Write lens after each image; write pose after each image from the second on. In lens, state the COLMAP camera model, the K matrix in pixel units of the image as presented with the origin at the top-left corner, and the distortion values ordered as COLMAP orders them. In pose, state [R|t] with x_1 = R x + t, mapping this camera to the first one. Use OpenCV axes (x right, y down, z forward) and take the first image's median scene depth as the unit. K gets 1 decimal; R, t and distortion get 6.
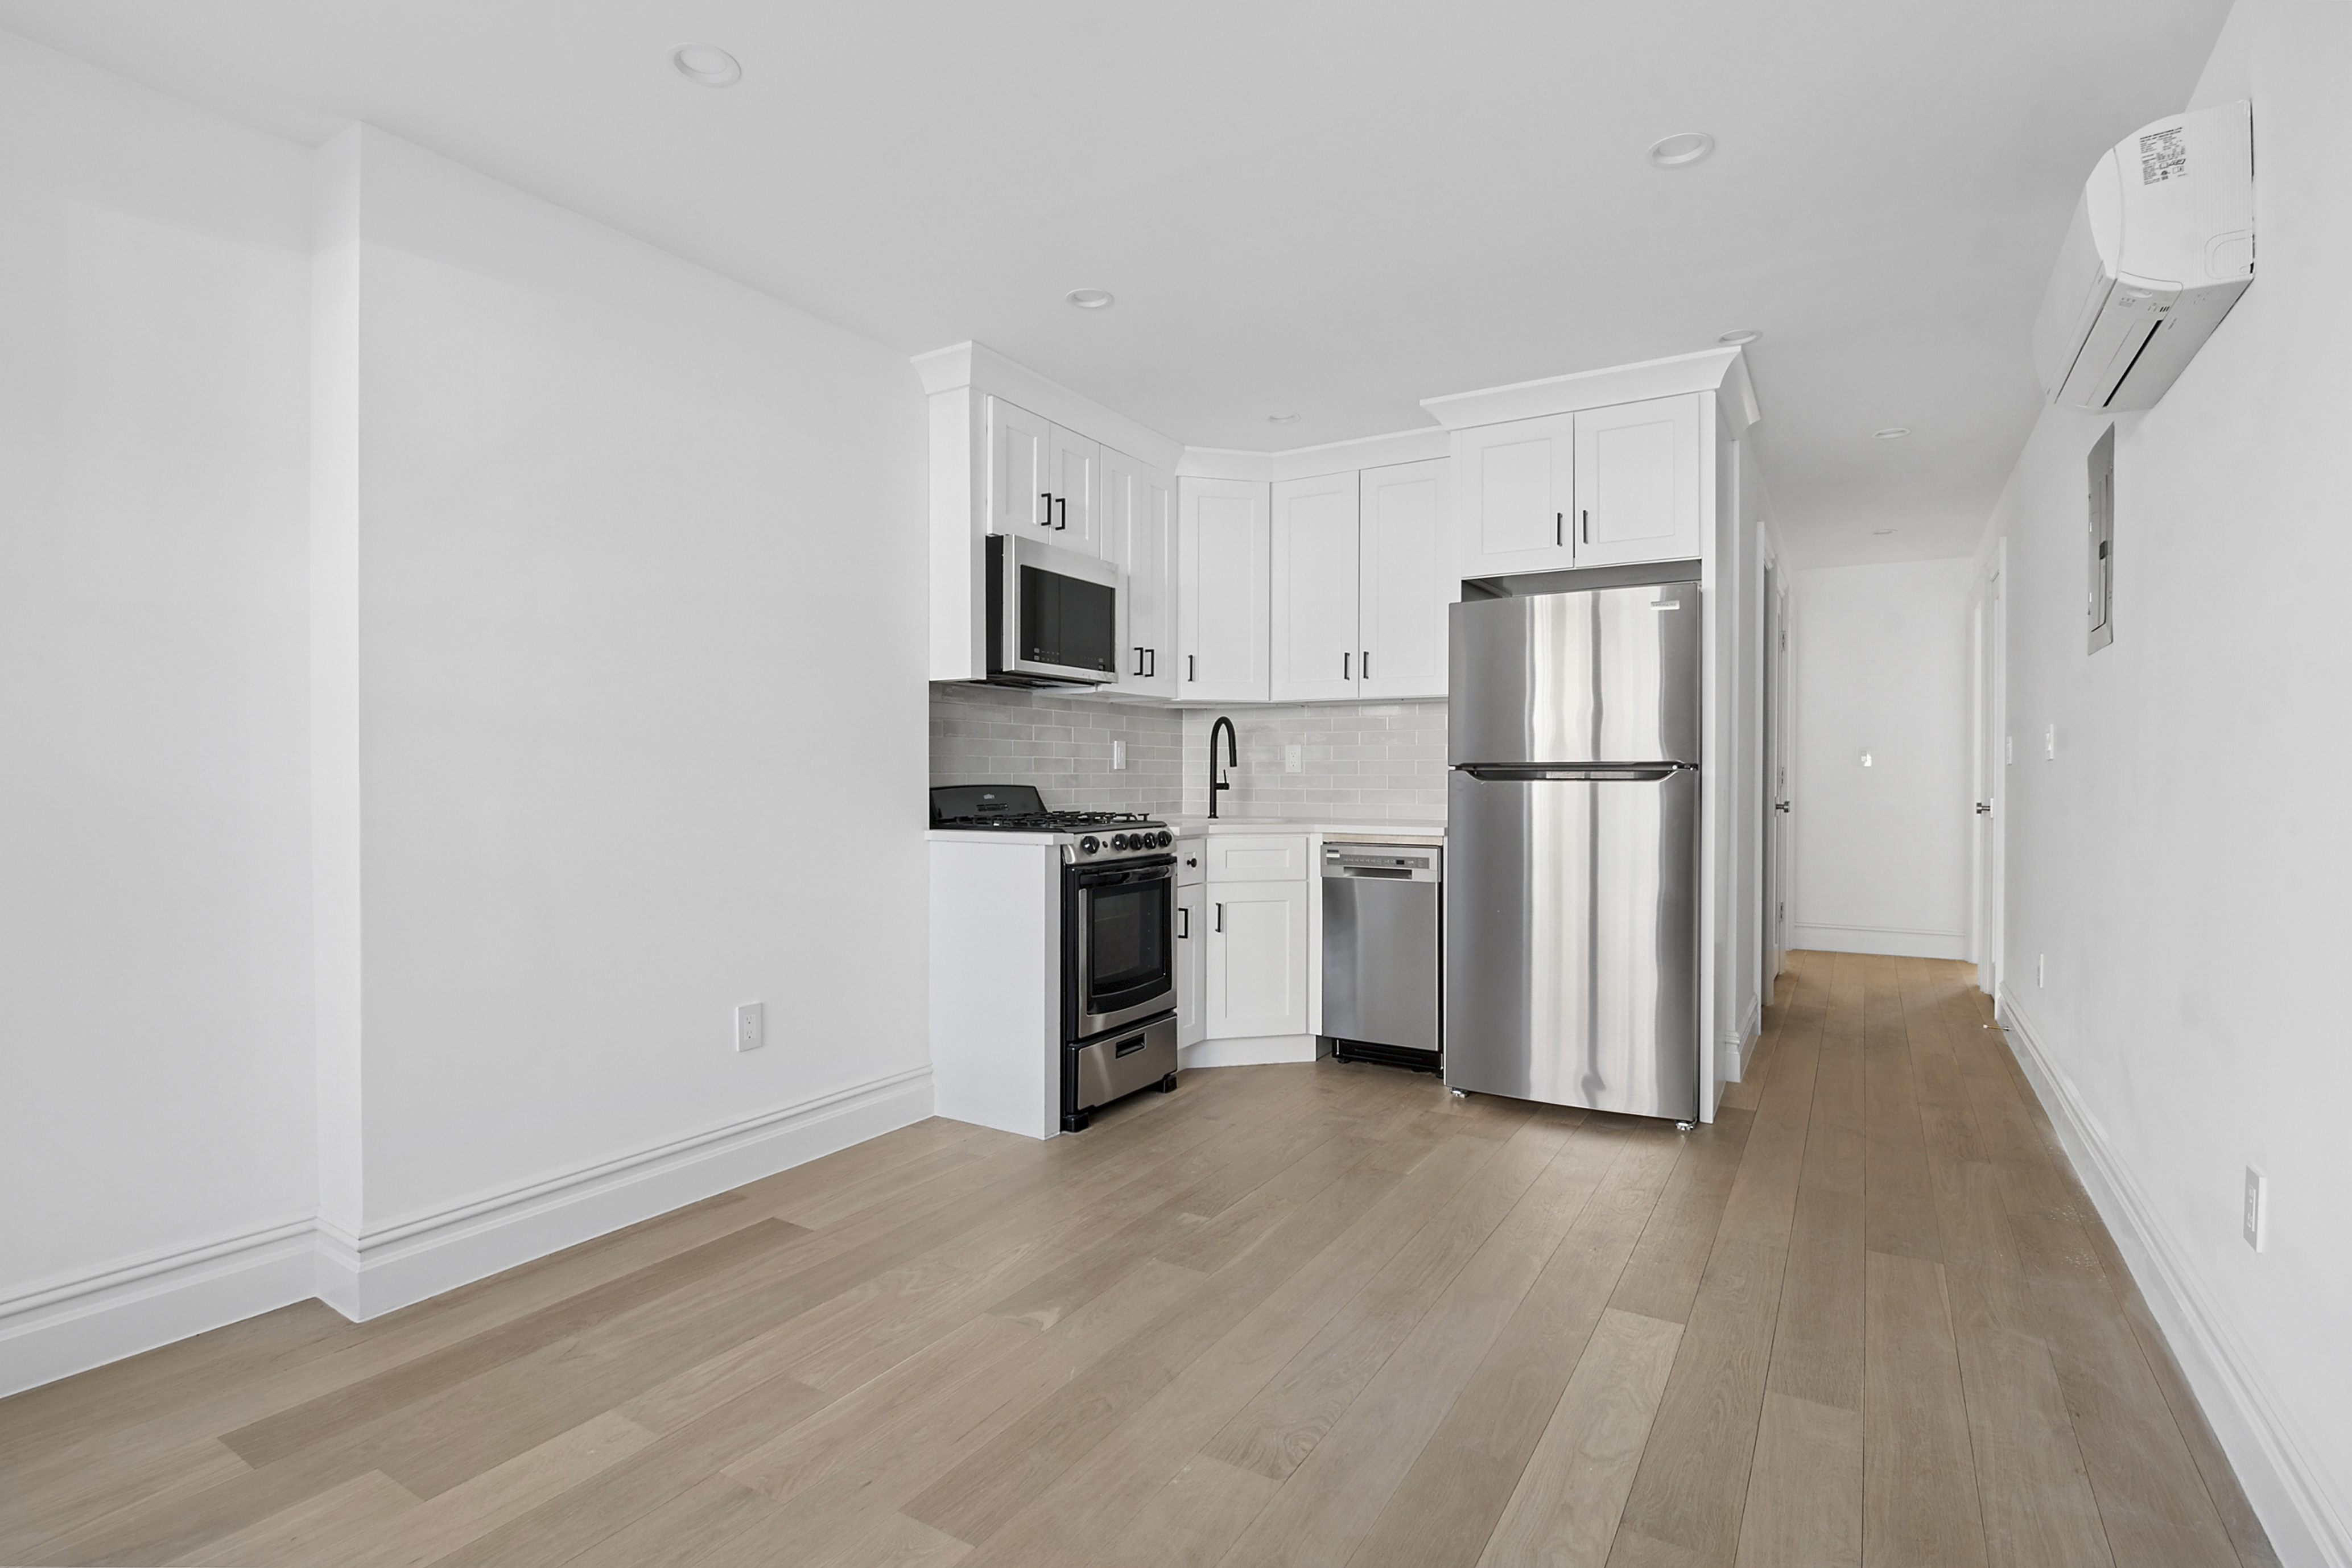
lens RADIAL K [[1132.1, 0, 1169.6], [0, 1132.1, 789.6], [0, 0, 1]] dist [0.002921, -0.000376]
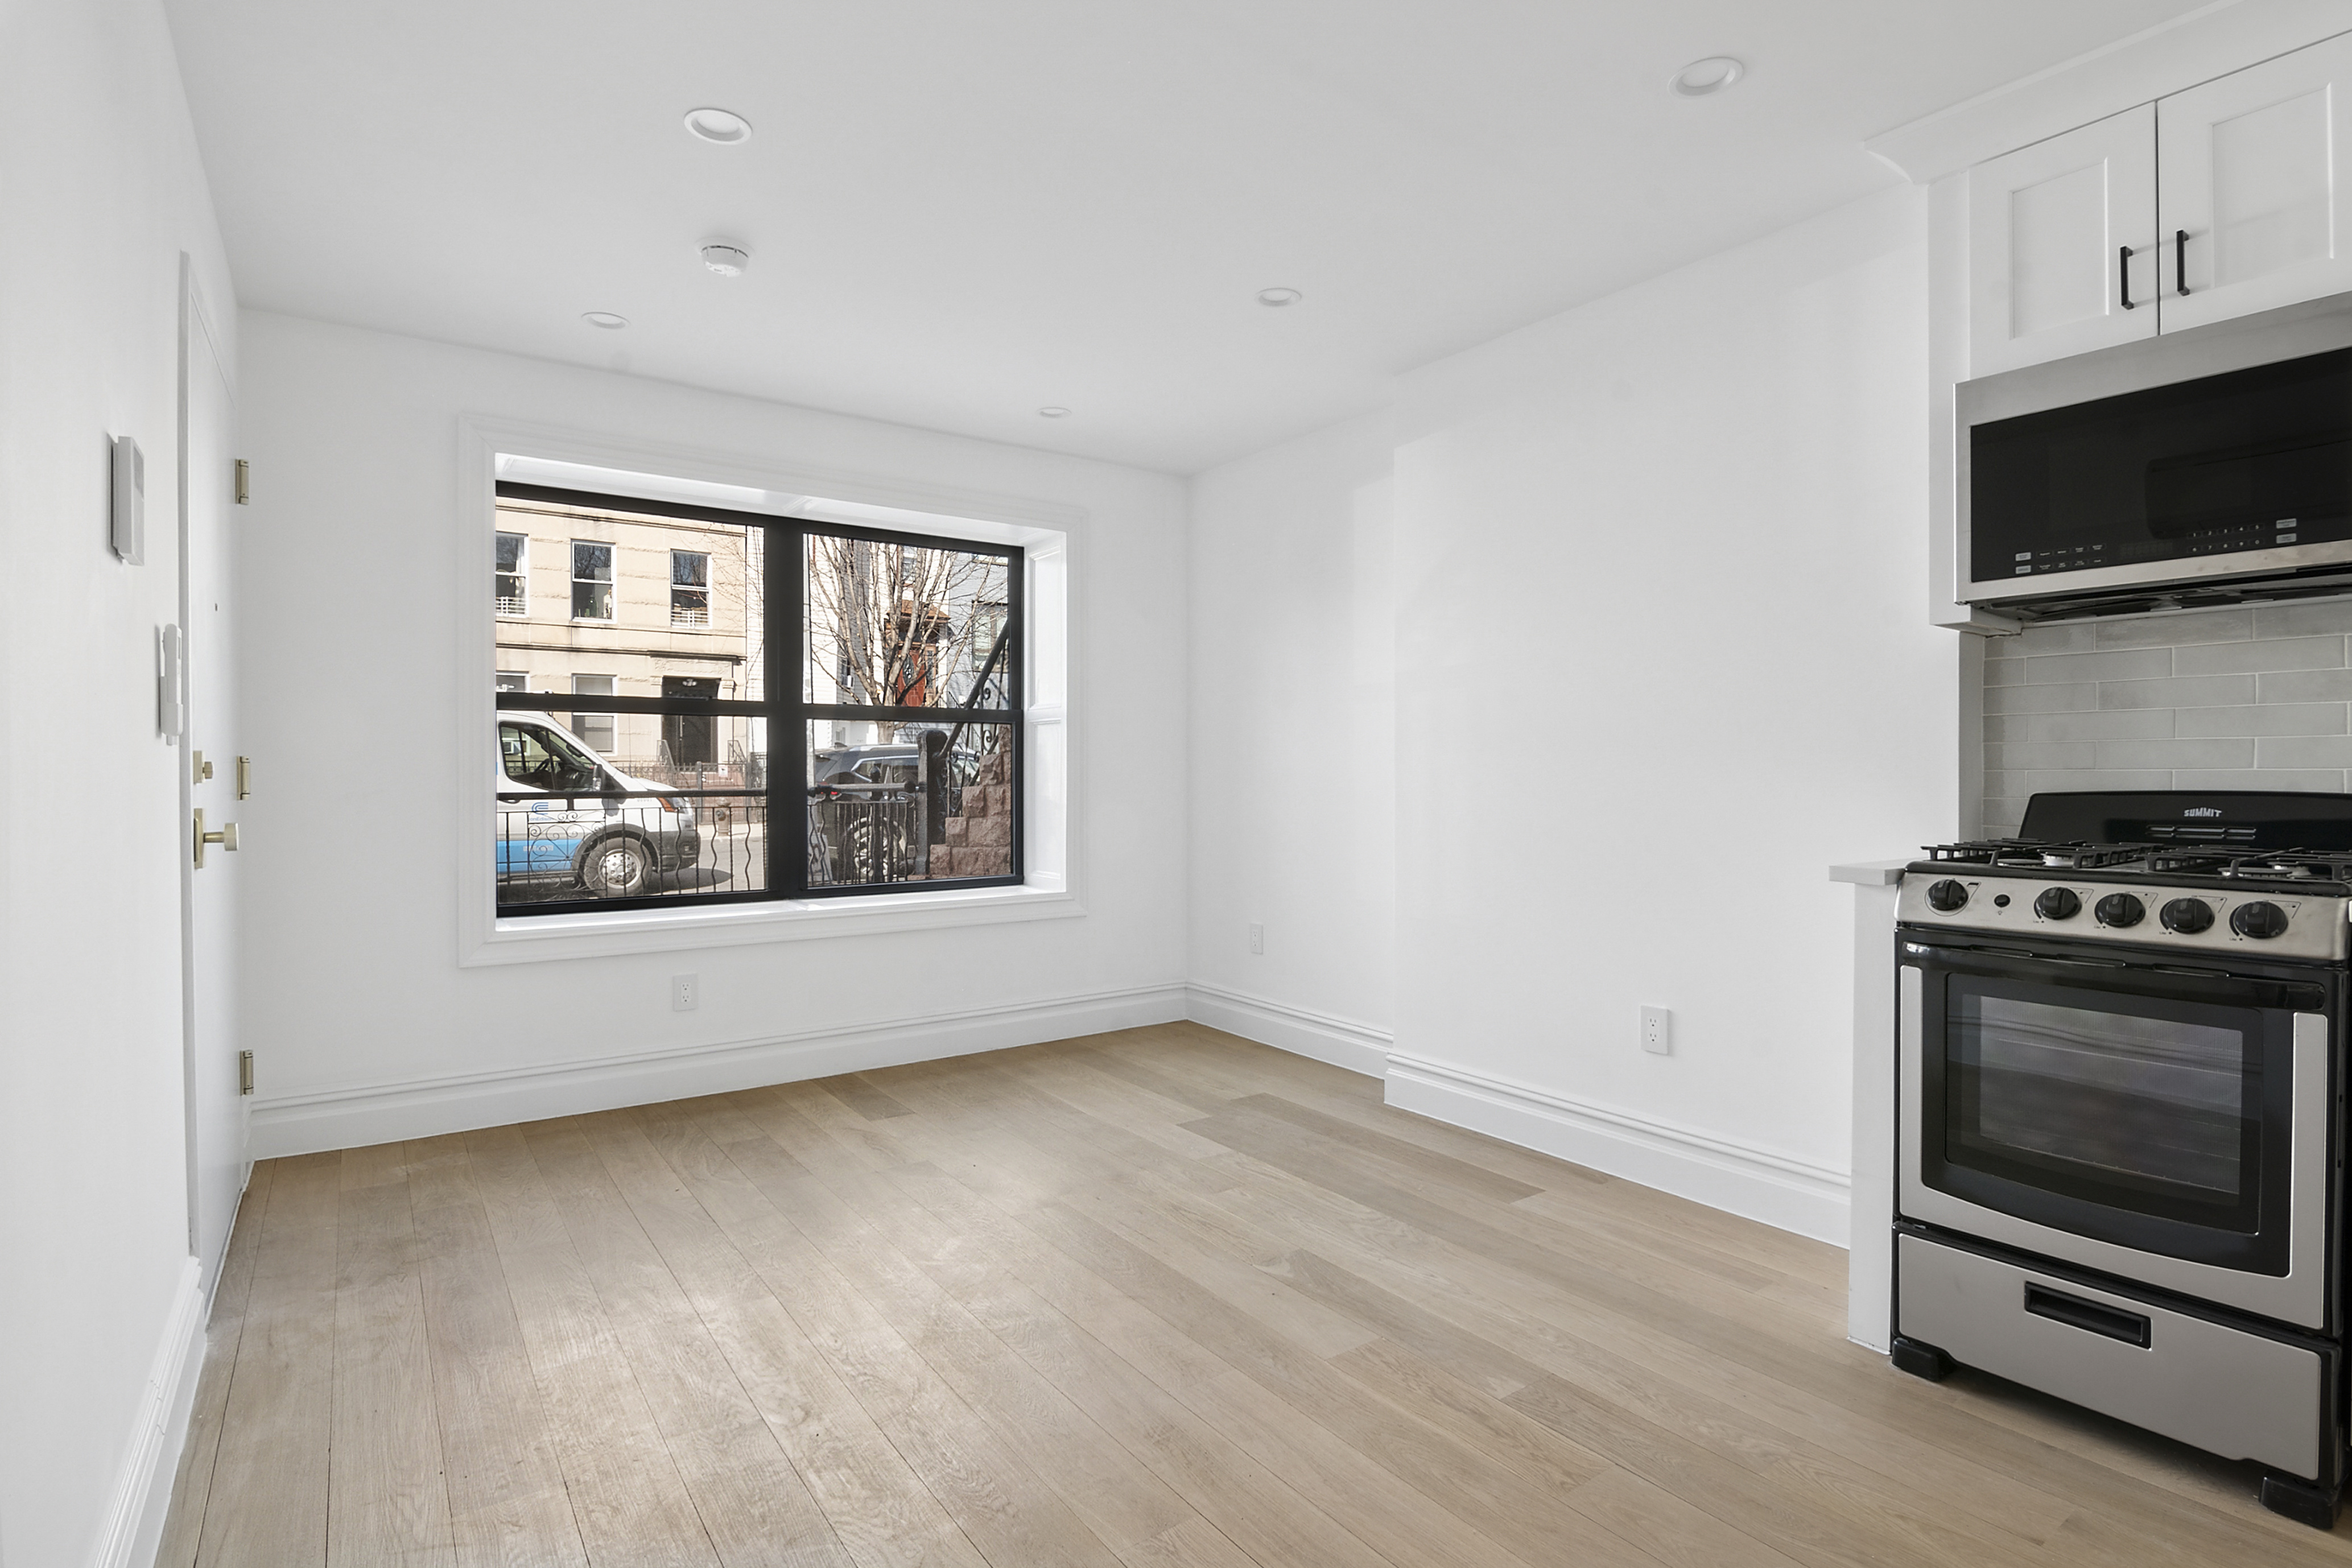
lens RADIAL K [[1132.1, 0, 1169.6], [0, 1132.1, 782.7], [0, 0, 1]] dist [0.002921, -0.000376]
pose [[-0.396844, 0.000649, -0.917886, 0.856252], [-0.003041, 0.999993, 0.002022, -0.011695], [0.917881, 0.003594, -0.396840, 1.208435]]
